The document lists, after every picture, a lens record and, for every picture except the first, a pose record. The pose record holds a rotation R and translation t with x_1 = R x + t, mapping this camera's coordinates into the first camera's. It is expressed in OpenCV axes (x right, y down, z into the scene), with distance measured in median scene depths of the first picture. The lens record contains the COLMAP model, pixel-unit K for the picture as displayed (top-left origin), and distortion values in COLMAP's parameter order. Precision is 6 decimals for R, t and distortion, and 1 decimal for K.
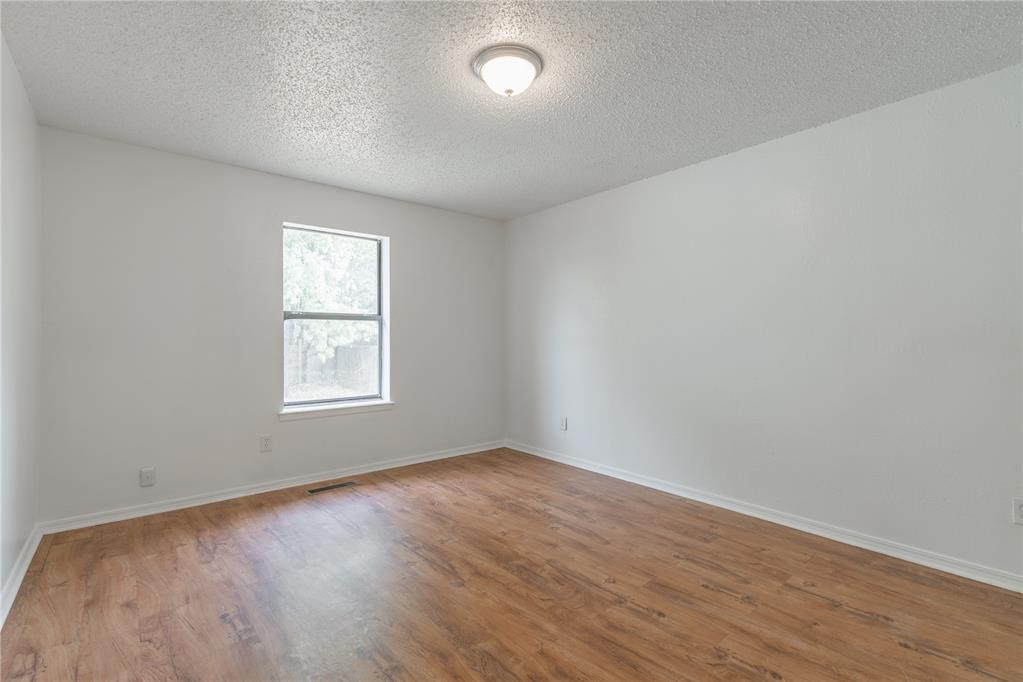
lens RADIAL K [[463.6, 0, 514.2], [0, 463.6, 342.4], [0, 0, 1]] dist [-0.006777, 0.004111]
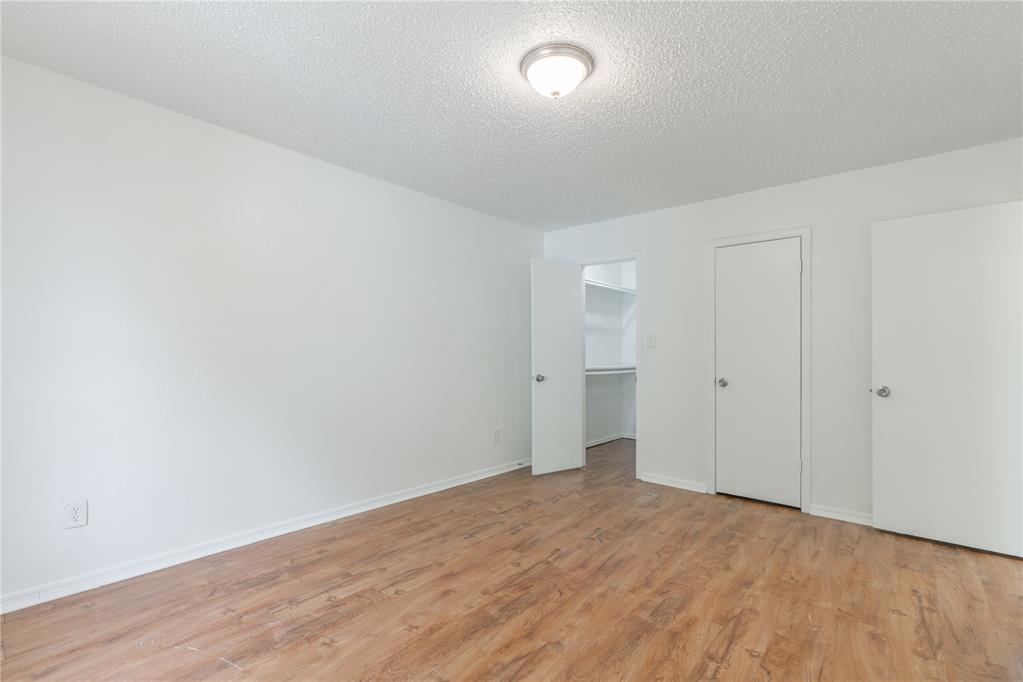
lens RADIAL K [[463.6, 0, 512.3], [0, 463.6, 351.2], [0, 0, 1]] dist [-0.006777, 0.004111]
pose [[-0.155758, 0.001238, 0.987794, -0.887683], [-0.002918, 0.999994, -0.001713, -0.008644], [-0.987791, -0.003149, -0.155754, 1.151899]]
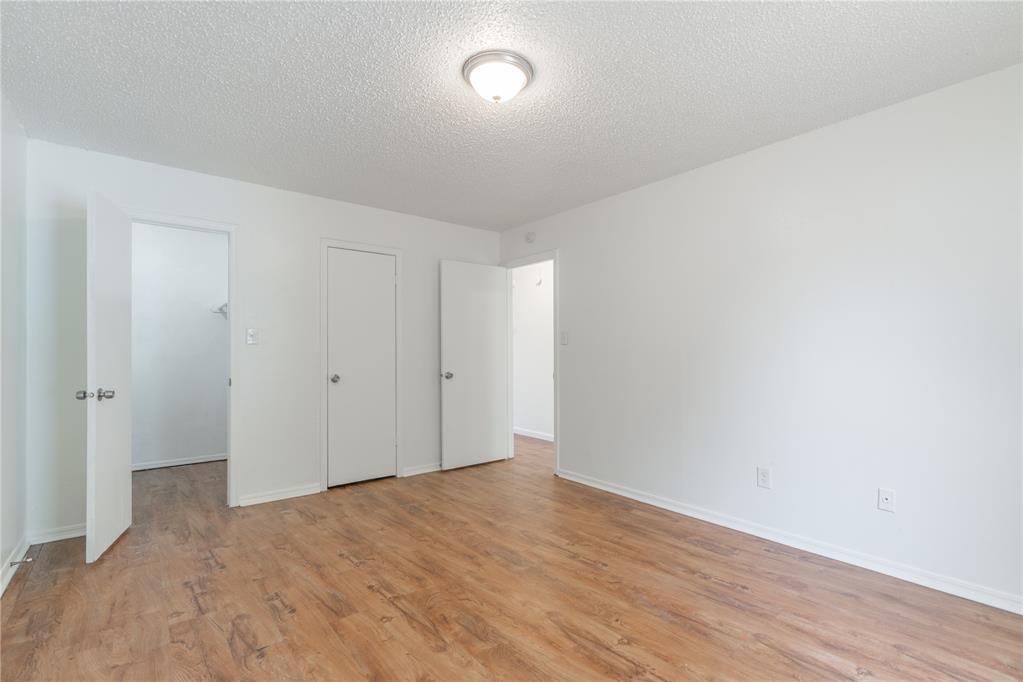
lens RADIAL K [[463.6, 0, 512.5], [0, 463.6, 338.6], [0, 0, 1]] dist [-0.006777, 0.004111]
pose [[-0.999816, 0.000346, 0.019184, -0.053218], [-0.000044, 0.999794, -0.020285, -0.012279], [-0.019187, -0.020282, -0.999610, 1.846277]]
